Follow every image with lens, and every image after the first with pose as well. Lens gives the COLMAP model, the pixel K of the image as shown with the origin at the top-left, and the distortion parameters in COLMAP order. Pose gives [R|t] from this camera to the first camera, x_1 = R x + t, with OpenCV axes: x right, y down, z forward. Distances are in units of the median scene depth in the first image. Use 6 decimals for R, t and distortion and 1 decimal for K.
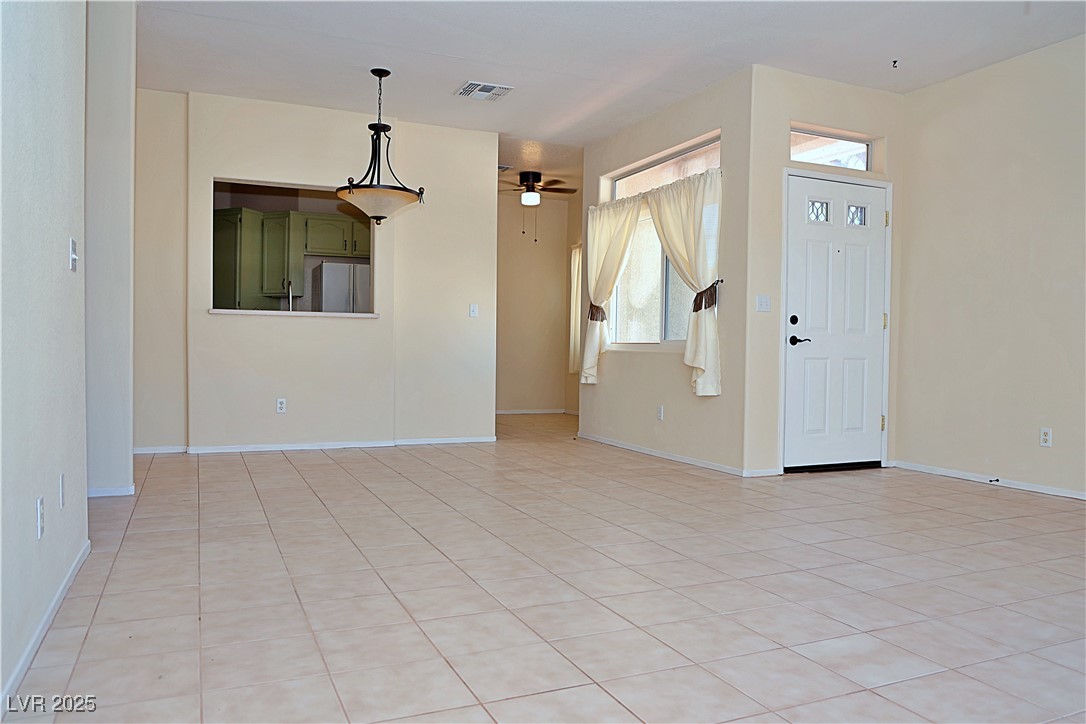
lens RADIAL K [[789.6, 0, 543.6], [0, 789.6, 374.7], [0, 0, 1]] dist [-0.066822, 0.033140]
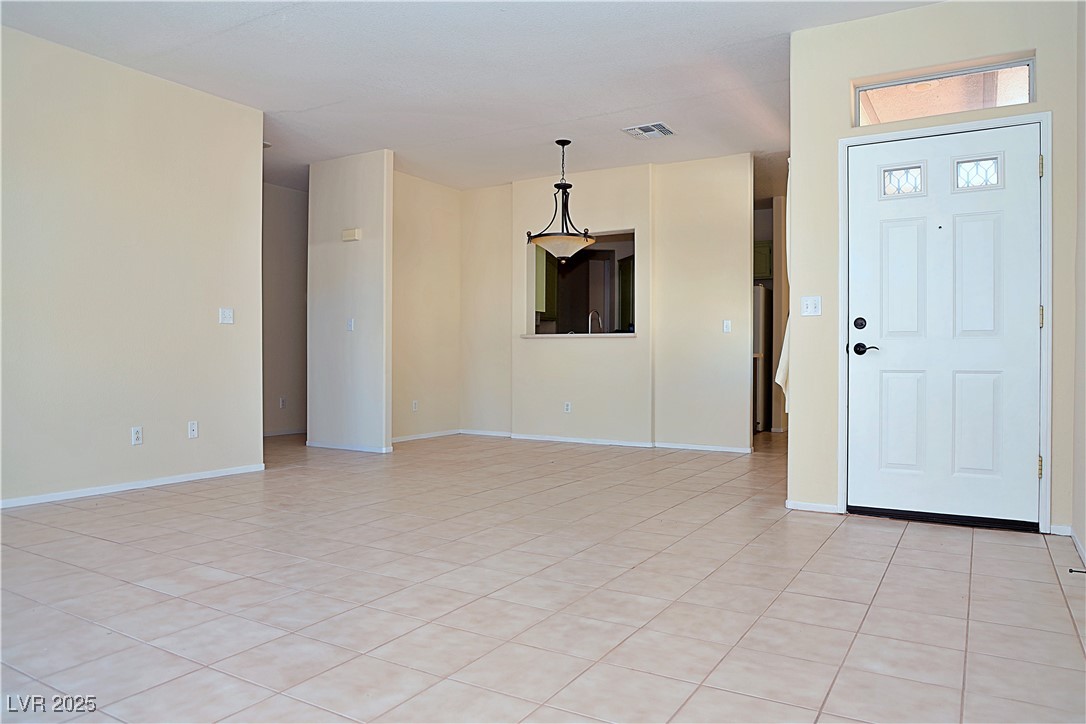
lens RADIAL K [[746.0, 0, 540.2], [0, 746.0, 362.9], [0, 0, 1]] dist [-0.062618, 0.017097]
pose [[0.575066, -0.006234, -0.818083, 0.708396], [-0.022719, 0.999464, -0.023587, -0.003678], [0.817791, 0.032150, 0.574616, 0.282629]]
